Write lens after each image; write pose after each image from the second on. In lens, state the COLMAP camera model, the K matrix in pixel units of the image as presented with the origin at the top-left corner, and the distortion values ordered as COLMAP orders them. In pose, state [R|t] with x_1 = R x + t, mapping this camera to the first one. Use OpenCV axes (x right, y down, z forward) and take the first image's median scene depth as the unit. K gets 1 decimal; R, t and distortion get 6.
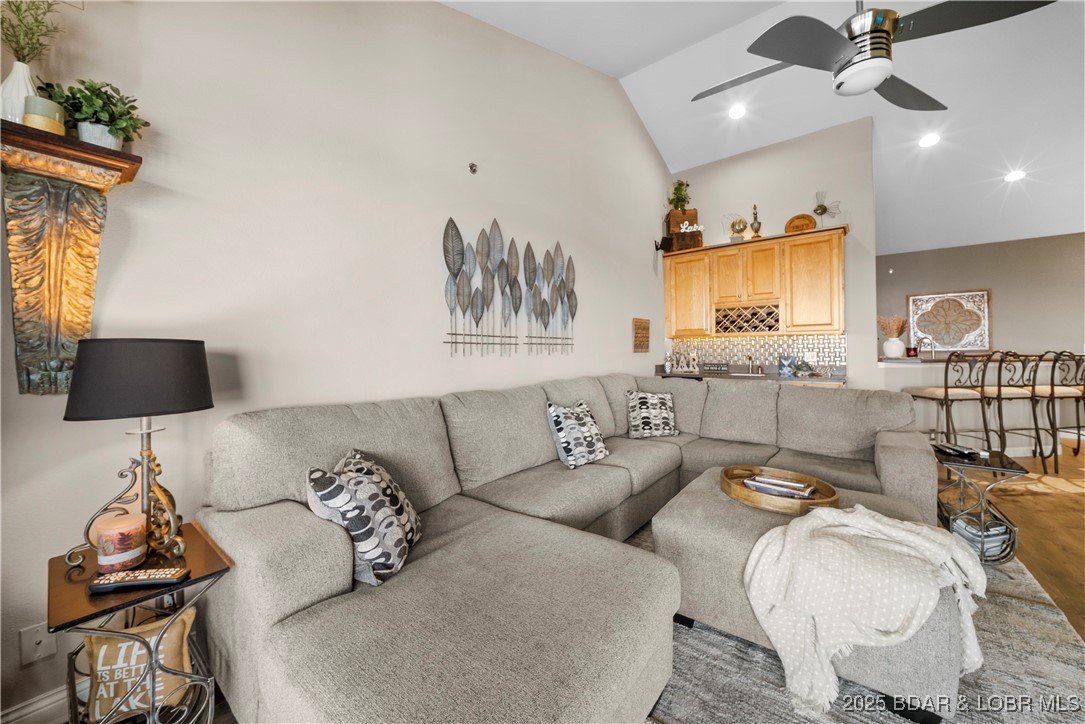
lens RADIAL K [[389.2, 0, 545.2], [0, 389.2, 348.1], [0, 0, 1]] dist [-0.000537, -0.005647]
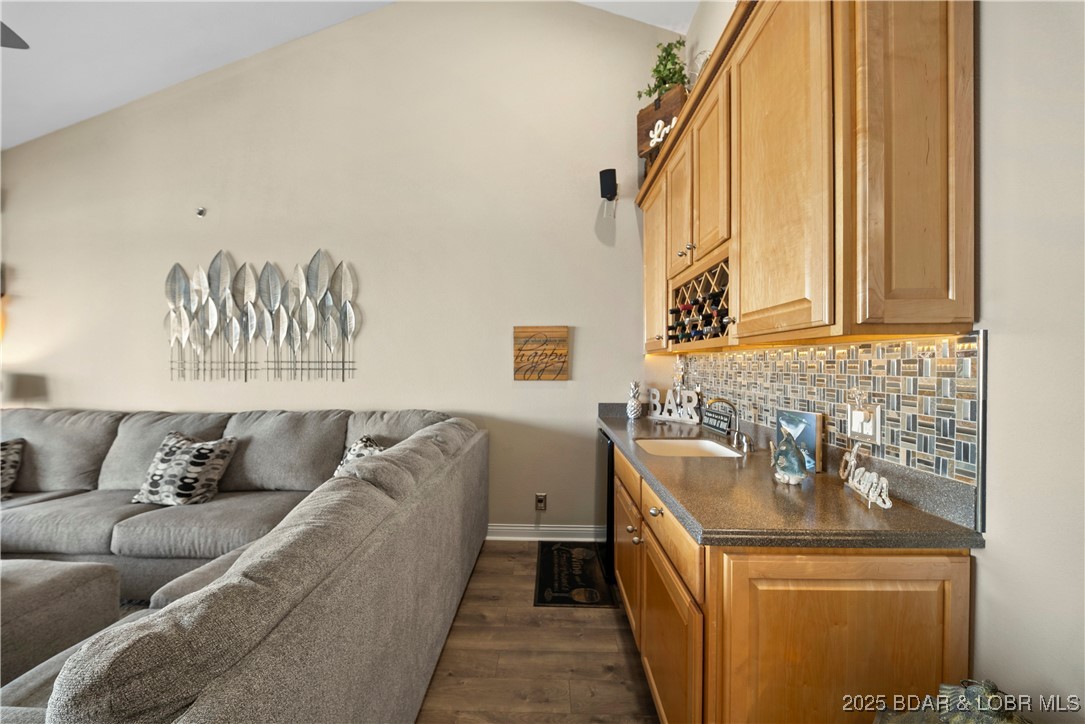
lens RADIAL K [[385.5, 0, 539.8], [0, 385.5, 369.1], [0, 0, 1]] dist [0.000363, -0.003412]
pose [[0.606245, 0.016859, -0.795099, 0.751894], [0.000272, 0.999771, 0.021406, -0.021168], [0.795278, -0.013194, 0.606101, 0.647633]]
